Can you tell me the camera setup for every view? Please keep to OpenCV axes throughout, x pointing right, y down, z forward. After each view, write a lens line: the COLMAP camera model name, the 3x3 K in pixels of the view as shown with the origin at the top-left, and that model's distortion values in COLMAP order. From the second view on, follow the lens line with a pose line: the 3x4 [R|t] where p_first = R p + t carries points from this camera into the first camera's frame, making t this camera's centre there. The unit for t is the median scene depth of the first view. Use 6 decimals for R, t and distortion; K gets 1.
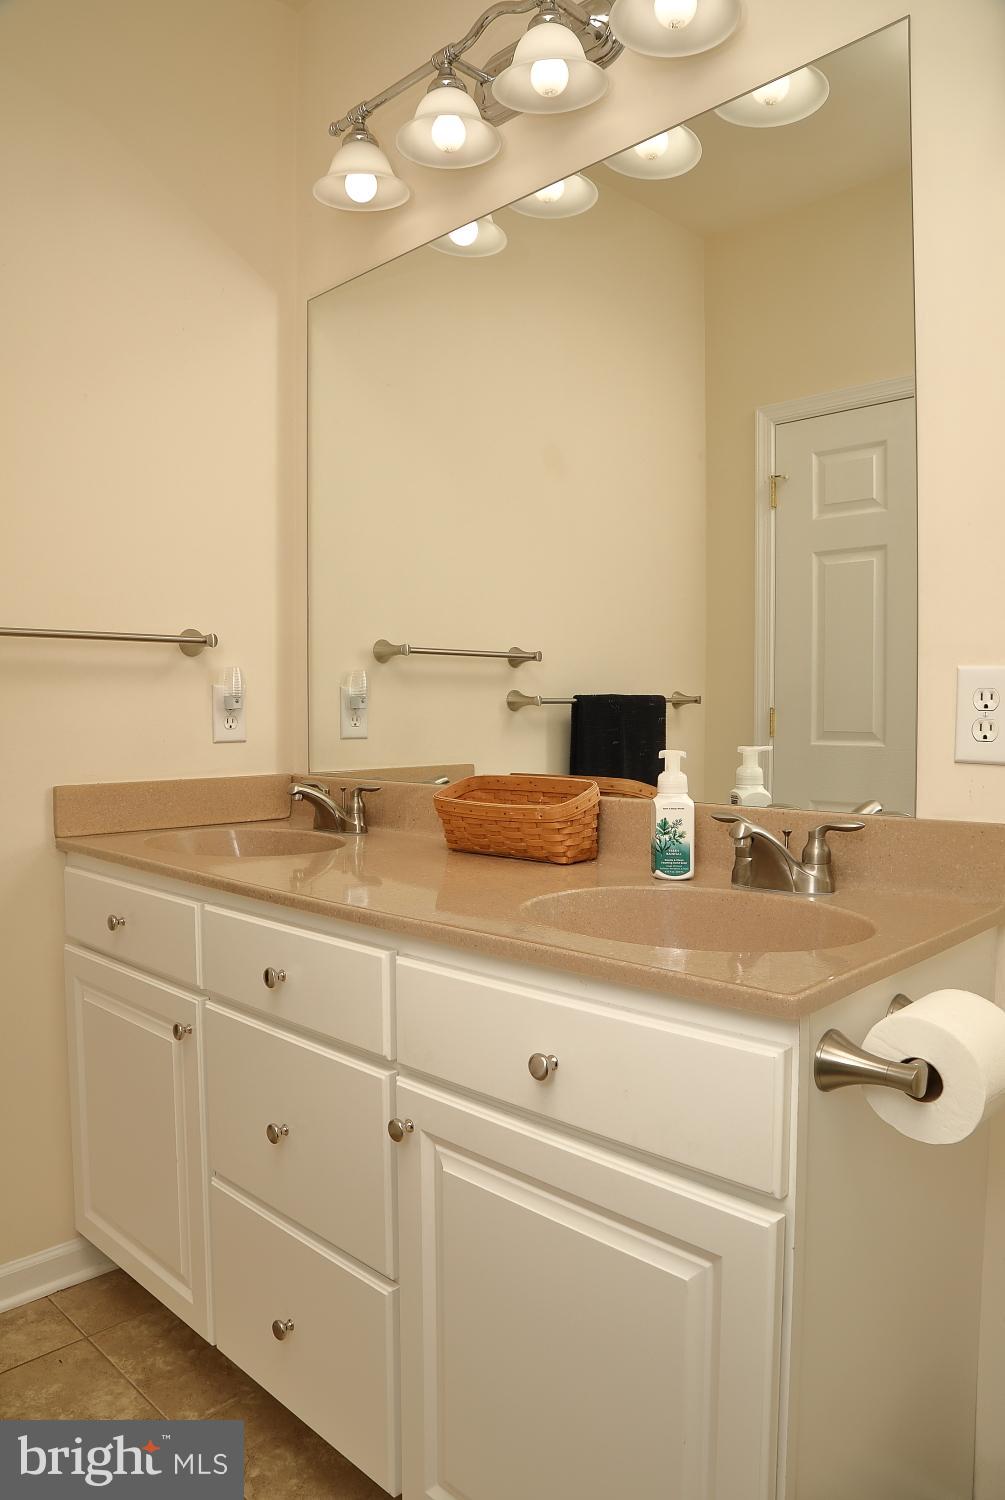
lens RADIAL K [[1029.3, 0, 502.5], [0, 1029.3, 750.0], [0, 0, 1]] dist [-0.122361, 0.071326]
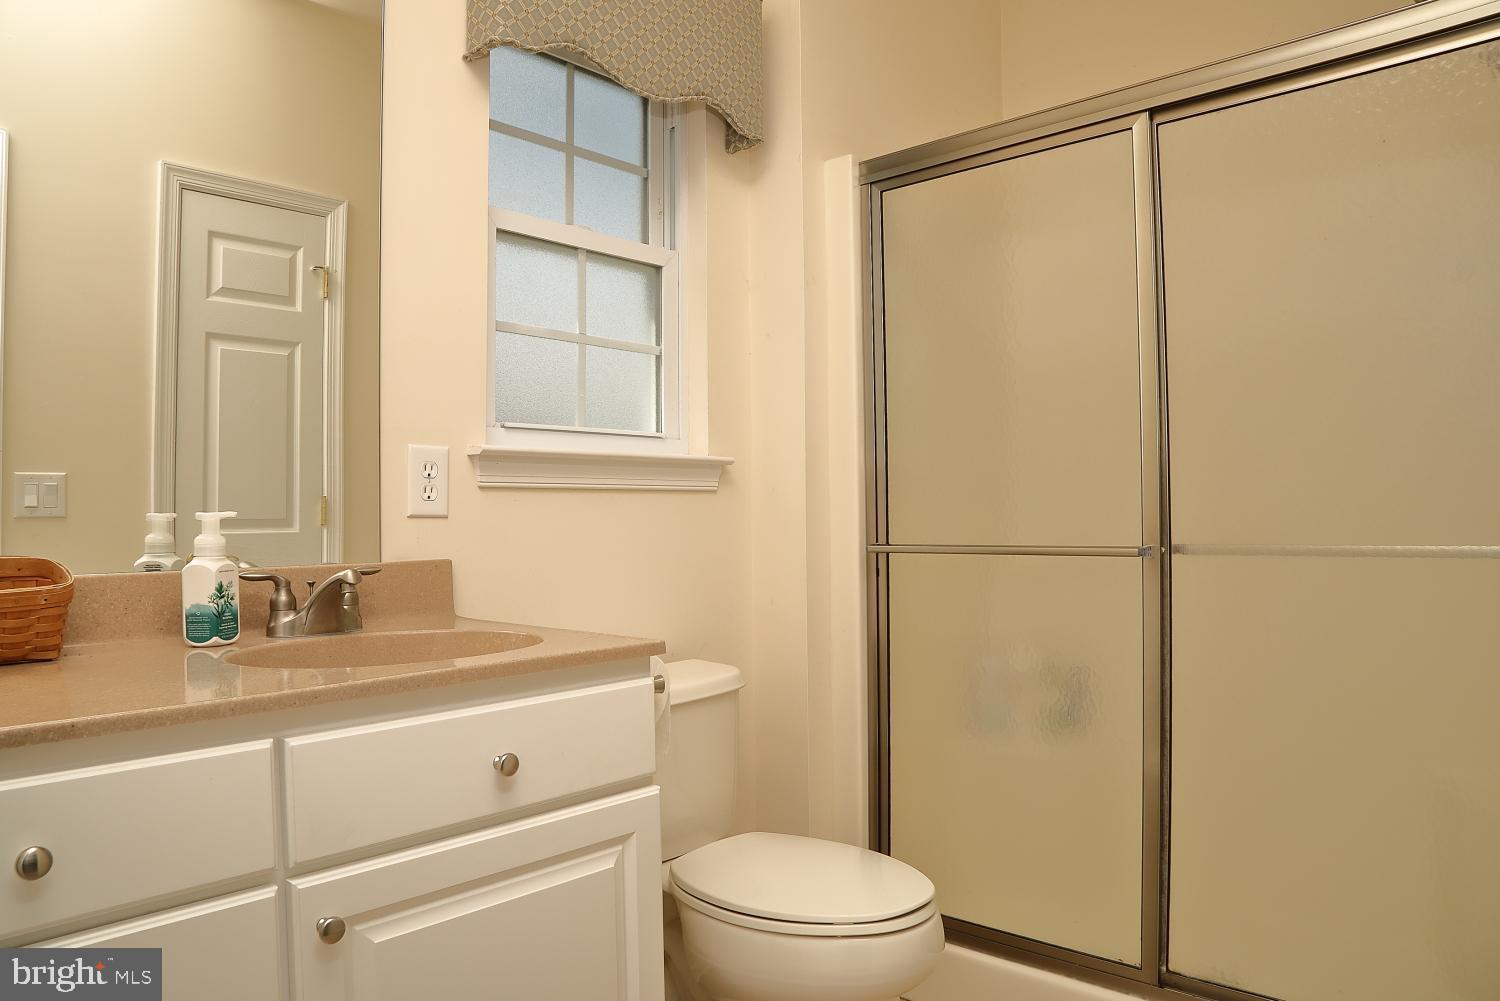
lens RADIAL K [[1029.3, 0, 747.5], [0, 1029.3, 509.9], [0, 0, 1]] dist [-0.122361, 0.071326]
pose [[-0.033151, 0.003295, 0.999445, -0.936258], [0.047722, 0.998859, -0.001710, 0.028051], [-0.998310, 0.047639, -0.033271, 0.618744]]
